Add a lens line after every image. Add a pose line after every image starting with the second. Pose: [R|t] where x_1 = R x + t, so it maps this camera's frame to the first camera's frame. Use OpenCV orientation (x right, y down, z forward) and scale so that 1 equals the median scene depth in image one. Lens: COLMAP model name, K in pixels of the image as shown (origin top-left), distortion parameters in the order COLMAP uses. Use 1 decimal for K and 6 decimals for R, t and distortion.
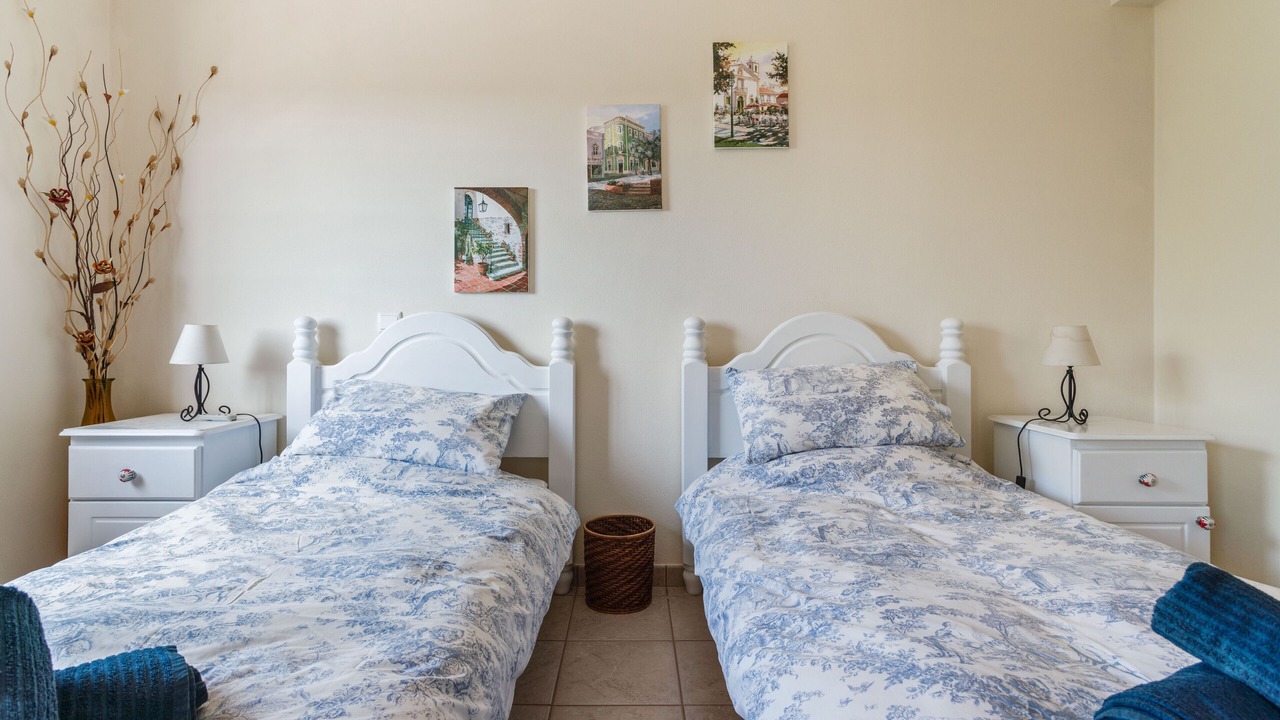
lens RADIAL K [[614.0, 0, 636.9], [0, 614.0, 348.2], [0, 0, 1]] dist [0.003706, -0.000698]
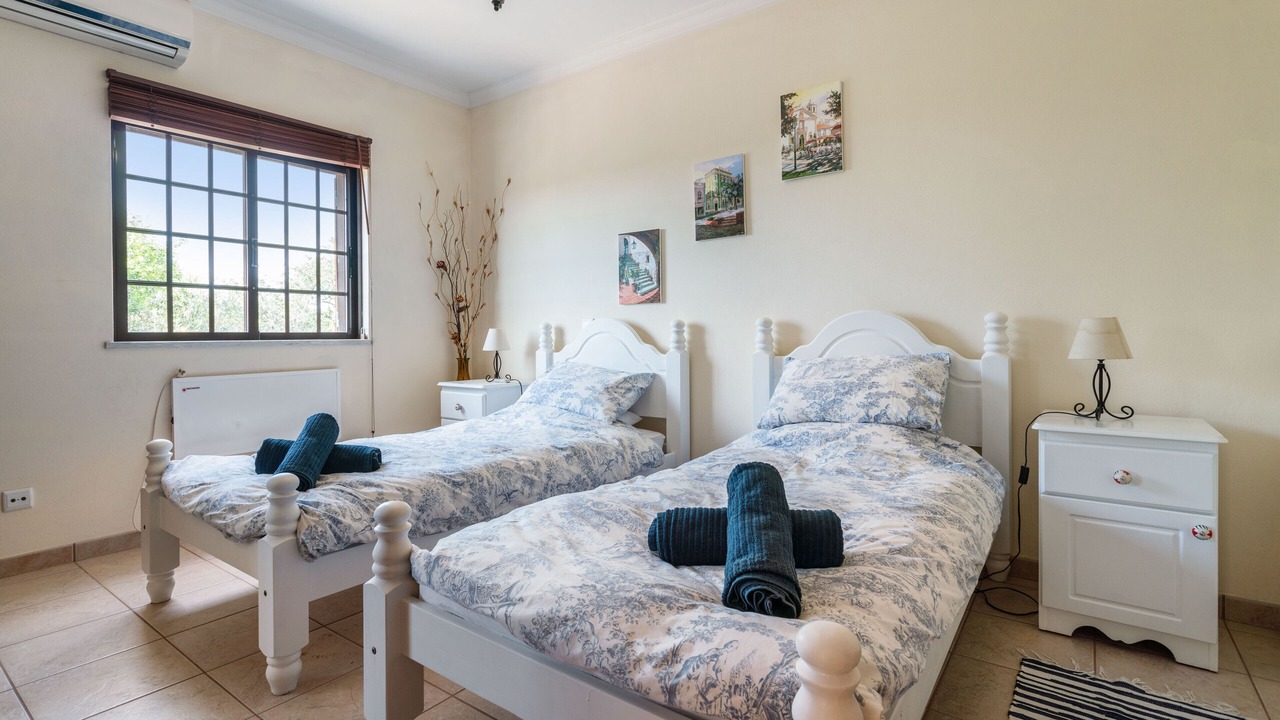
lens RADIAL K [[614.0, 0, 643.6], [0, 614.0, 357.3], [0, 0, 1]] dist [0.003706, -0.000698]
pose [[0.807334, 0.014583, -0.589914, 0.642595], [0.000673, 0.999671, 0.025633, -0.000162], [0.590094, -0.021092, 0.807059, -0.180081]]
